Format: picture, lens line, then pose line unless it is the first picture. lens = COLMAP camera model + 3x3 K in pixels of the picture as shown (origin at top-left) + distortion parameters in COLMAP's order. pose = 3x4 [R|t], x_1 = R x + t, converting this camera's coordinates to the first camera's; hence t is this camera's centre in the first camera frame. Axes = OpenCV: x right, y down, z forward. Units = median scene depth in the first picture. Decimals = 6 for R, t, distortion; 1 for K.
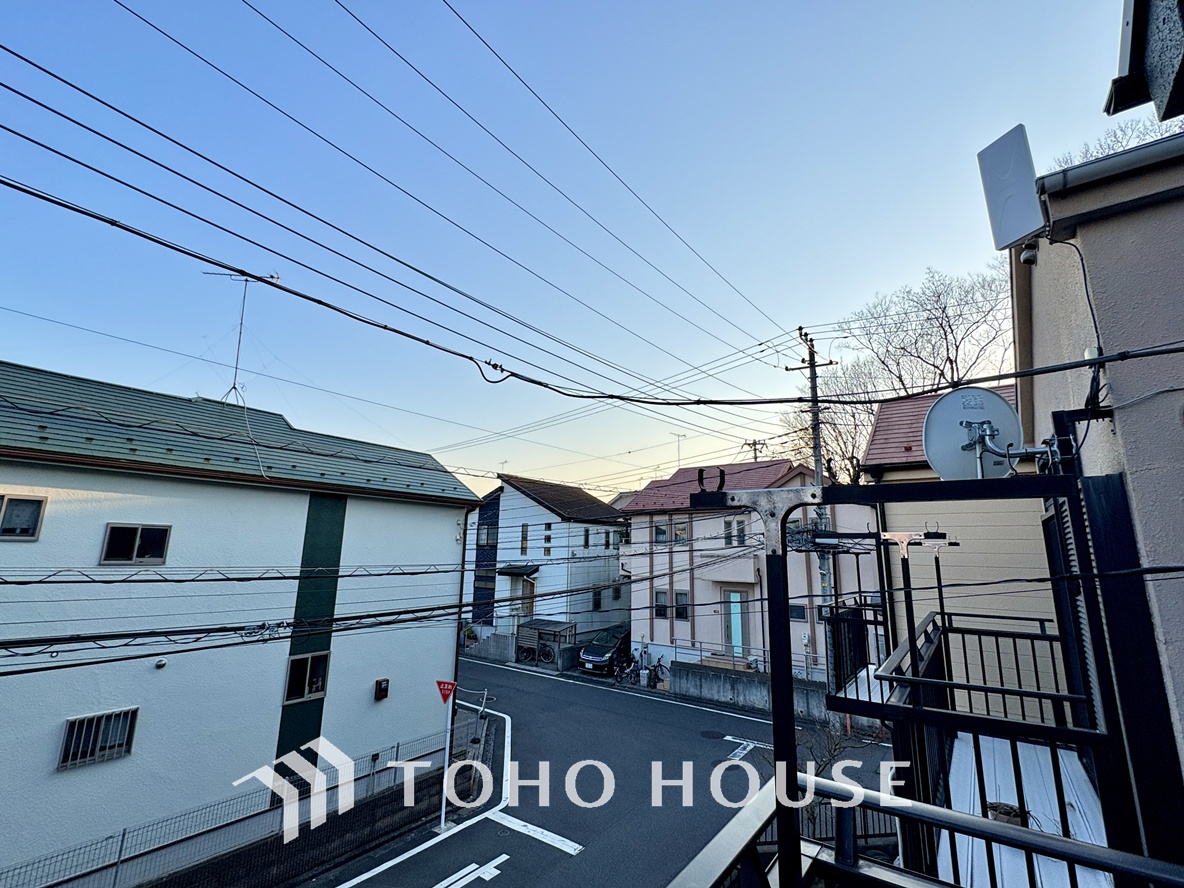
lens RADIAL K [[517.7, 0, 591.1], [0, 517.7, 445.1], [0, 0, 1]] dist [-0.003415, -0.000456]
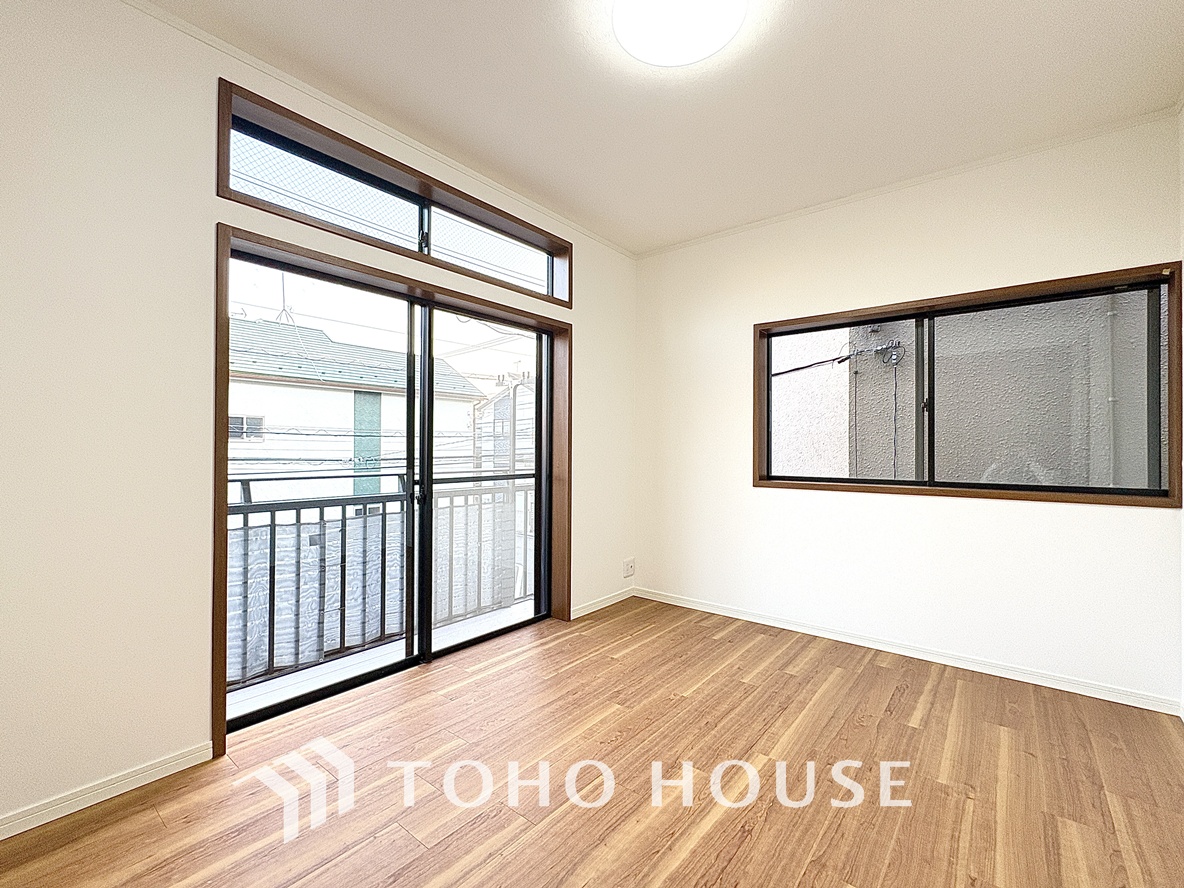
lens RADIAL K [[517.7, 0, 594.6], [0, 517.7, 443.0], [0, 0, 1]] dist [-0.003415, -0.000456]
pose [[0.999006, -0.018072, -0.040740, 0.162608], [0.025681, 0.980510, 0.194786, -0.025769], [0.036426, -0.195638, 0.979999, -0.381817]]
